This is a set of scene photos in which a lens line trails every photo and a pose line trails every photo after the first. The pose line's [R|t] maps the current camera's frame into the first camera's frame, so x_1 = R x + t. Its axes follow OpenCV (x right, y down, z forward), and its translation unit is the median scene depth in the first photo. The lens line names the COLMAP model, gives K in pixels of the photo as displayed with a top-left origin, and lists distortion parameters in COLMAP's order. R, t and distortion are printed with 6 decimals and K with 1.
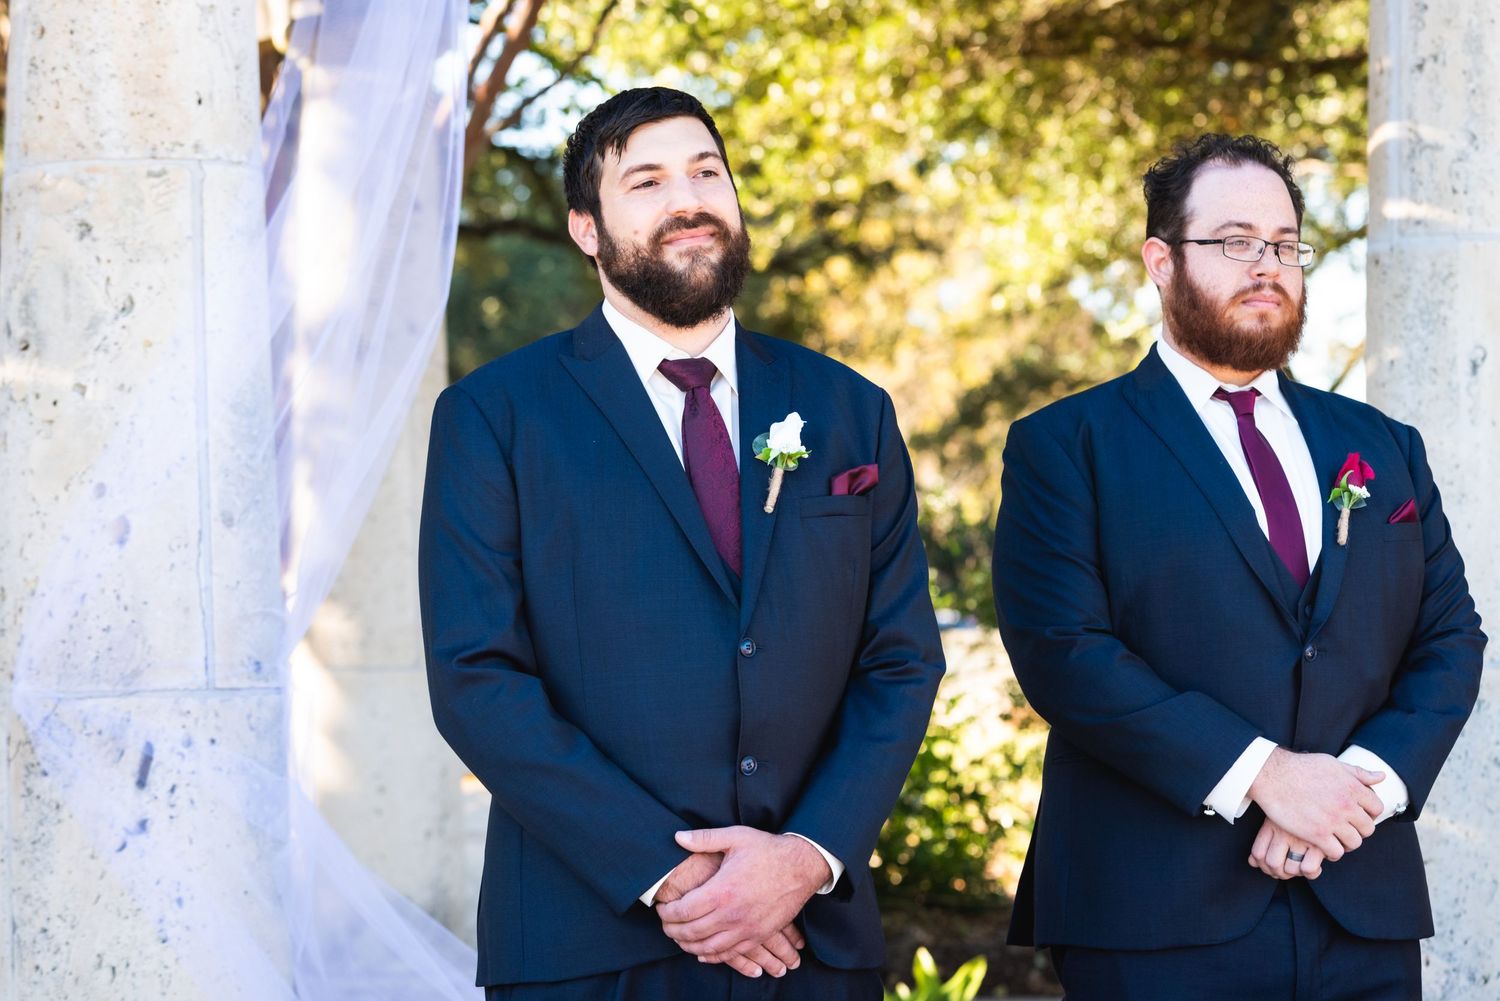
lens RADIAL K [[4325.8, 0, 750.0], [0, 4325.8, 500.5], [0, 0, 1]] dist [-0.444267, 1.325819]
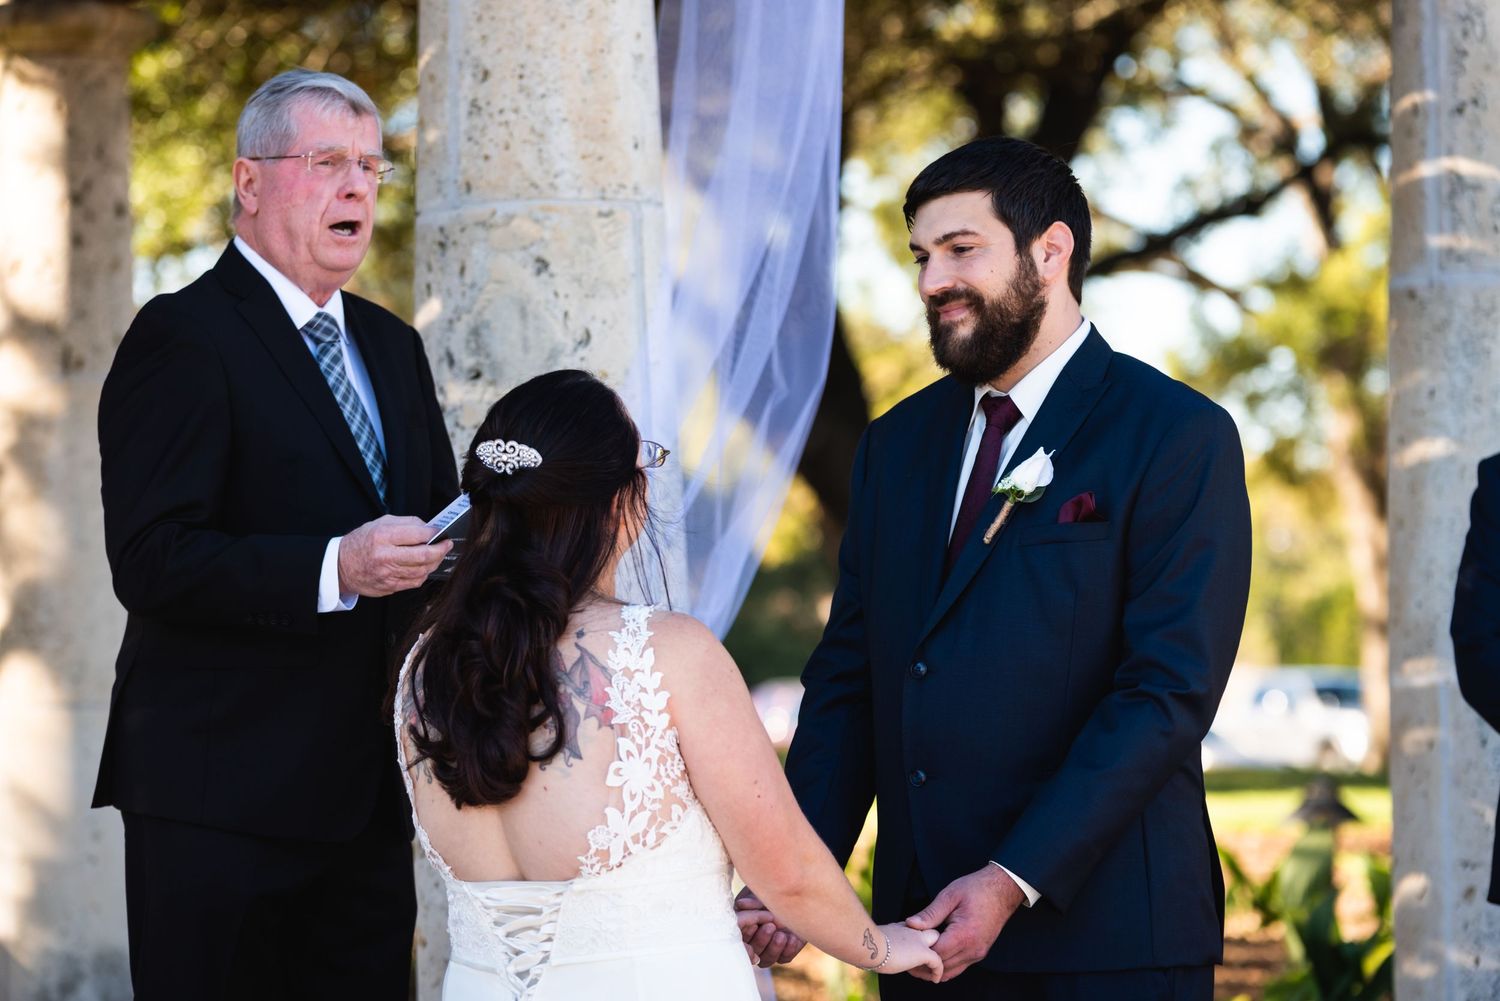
lens RADIAL K [[5639.2, 0, 750.0], [0, 5639.2, 500.5], [0, 0, 1]] dist [-0.479271, -1.113691]
pose [[0.964938, 0.001390, 0.262476, -0.468462], [-0.000268, 0.999991, -0.004311, 0.000443], [-0.262479, 0.004090, 0.964929, -0.350646]]
